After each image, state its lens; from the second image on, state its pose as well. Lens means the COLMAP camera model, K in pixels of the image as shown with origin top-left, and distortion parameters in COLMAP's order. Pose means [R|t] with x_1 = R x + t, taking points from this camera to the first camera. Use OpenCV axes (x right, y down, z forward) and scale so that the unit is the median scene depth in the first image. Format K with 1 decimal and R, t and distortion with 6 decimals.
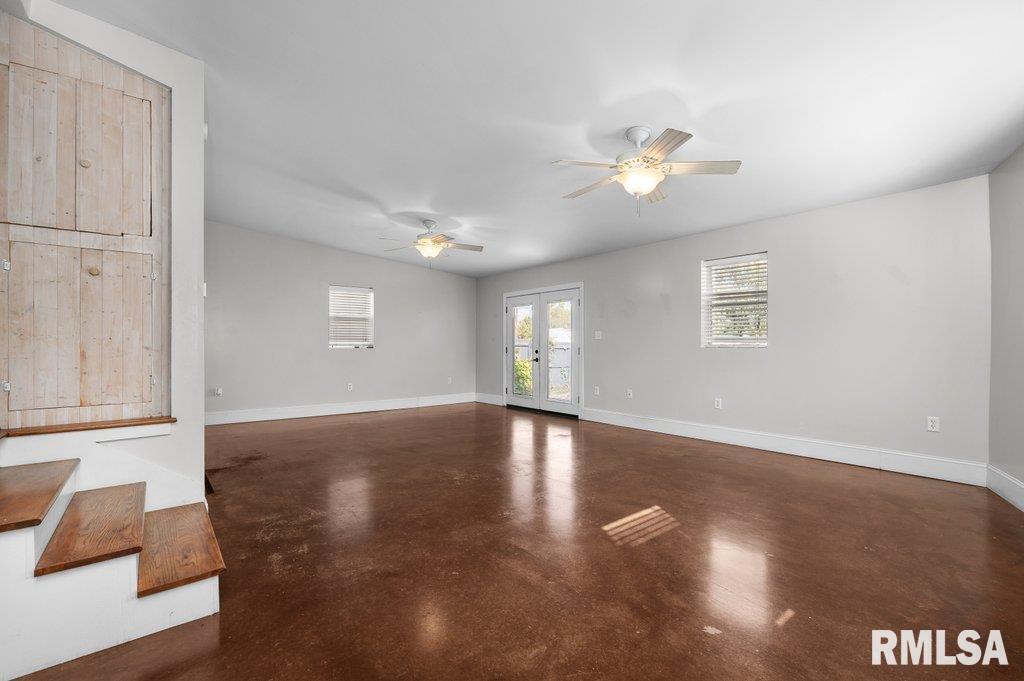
lens RADIAL K [[417.2, 0, 509.7], [0, 417.2, 342.2], [0, 0, 1]] dist [0.001013, 0.000104]
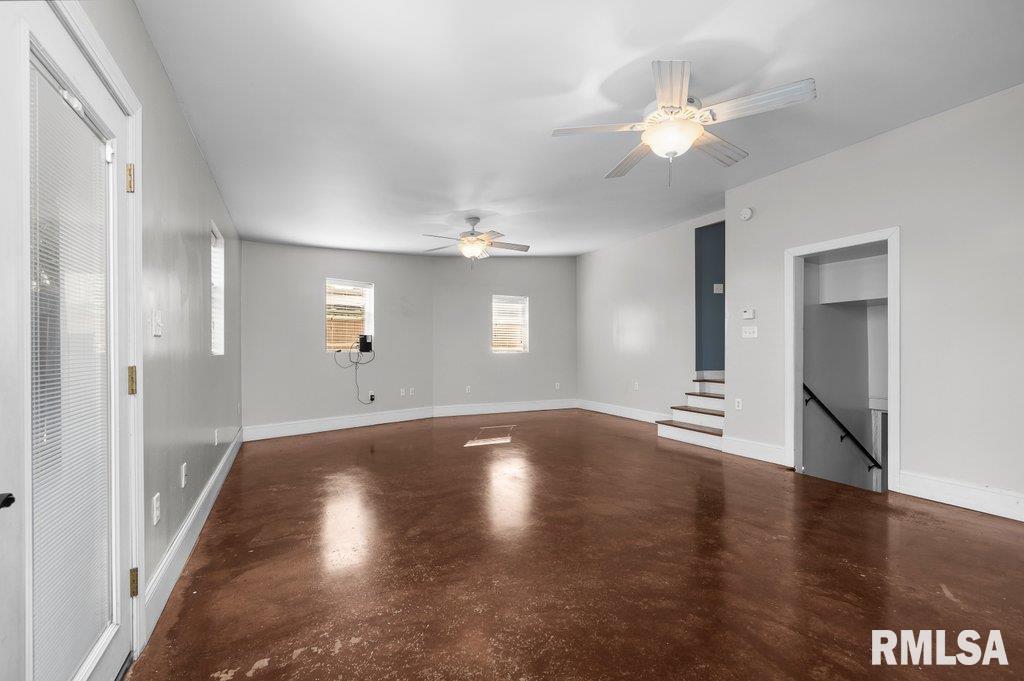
lens RADIAL K [[471.0, 0, 512.0], [0, 471.0, 340.5], [0, 0, 1]] dist [-0.000026, 0.000000]
pose [[-0.977853, 0.008411, 0.209123, -0.246647], [0.004004, 0.999761, -0.021490, 0.009514], [-0.209254, -0.020177, -0.977653, 2.922822]]
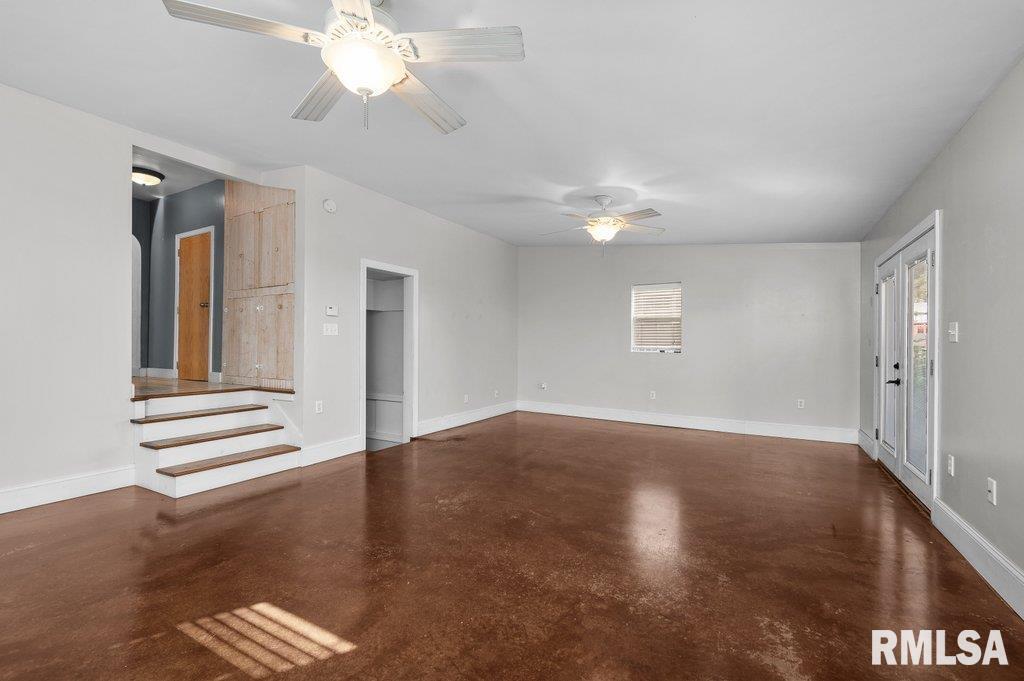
lens RADIAL K [[438.0, 0, 530.3], [0, 438.0, 341.4], [0, 0, 1]] dist [0.000871, 0.000033]
pose [[0.406167, -0.005678, -0.913781, 1.005389], [-0.003649, 0.999963, -0.007836, -0.003745], [0.913792, 0.006517, 0.406131, 1.010753]]
